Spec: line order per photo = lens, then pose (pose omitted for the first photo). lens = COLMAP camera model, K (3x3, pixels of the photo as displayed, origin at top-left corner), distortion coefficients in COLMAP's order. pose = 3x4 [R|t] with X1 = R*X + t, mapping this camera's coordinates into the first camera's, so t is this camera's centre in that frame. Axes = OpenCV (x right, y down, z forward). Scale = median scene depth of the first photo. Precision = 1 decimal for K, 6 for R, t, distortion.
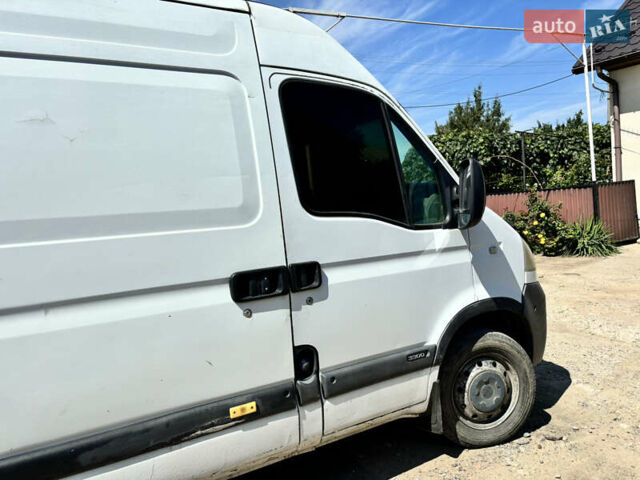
lens RADIAL K [[468.9, 0, 320.0], [0, 468.9, 240.0], [0, 0, 1]] dist [0.039328, -0.008212]
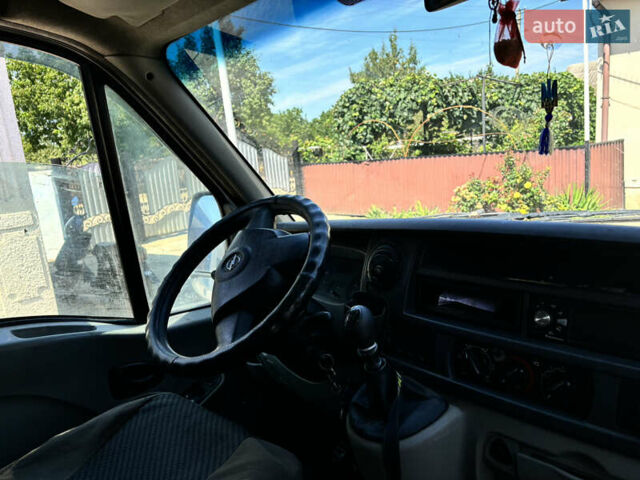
lens RADIAL K [[468.9, 0, 320.0], [0, 468.9, 240.0], [0, 0, 1]] dist [0.039328, -0.008212]
pose [[0.978887, -0.036882, 0.201047, -0.085200], [0.016299, 0.994538, 0.103092, -0.198955], [-0.203751, -0.097639, 0.974142, 1.245926]]
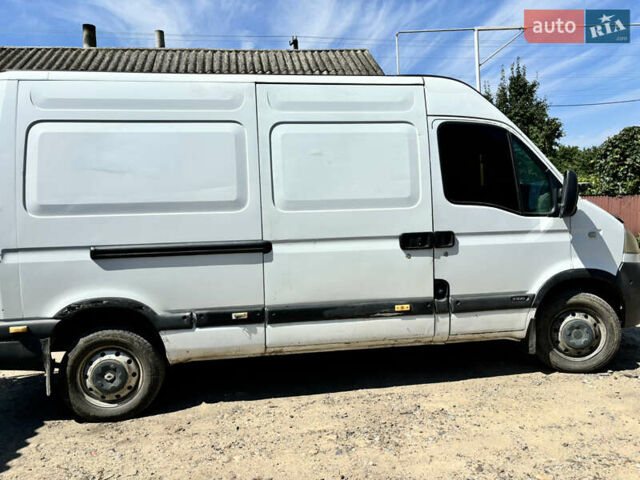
lens RADIAL K [[453.7, 0, 320.0], [0, 453.7, 240.0], [0, 0, 1]] dist [0.045904, -0.082434]
pose [[0.920947, 0.074606, -0.382479, 0.148203], [-0.062753, 0.997085, 0.043390, 0.029255], [0.384601, -0.015958, 0.922945, -0.560832]]
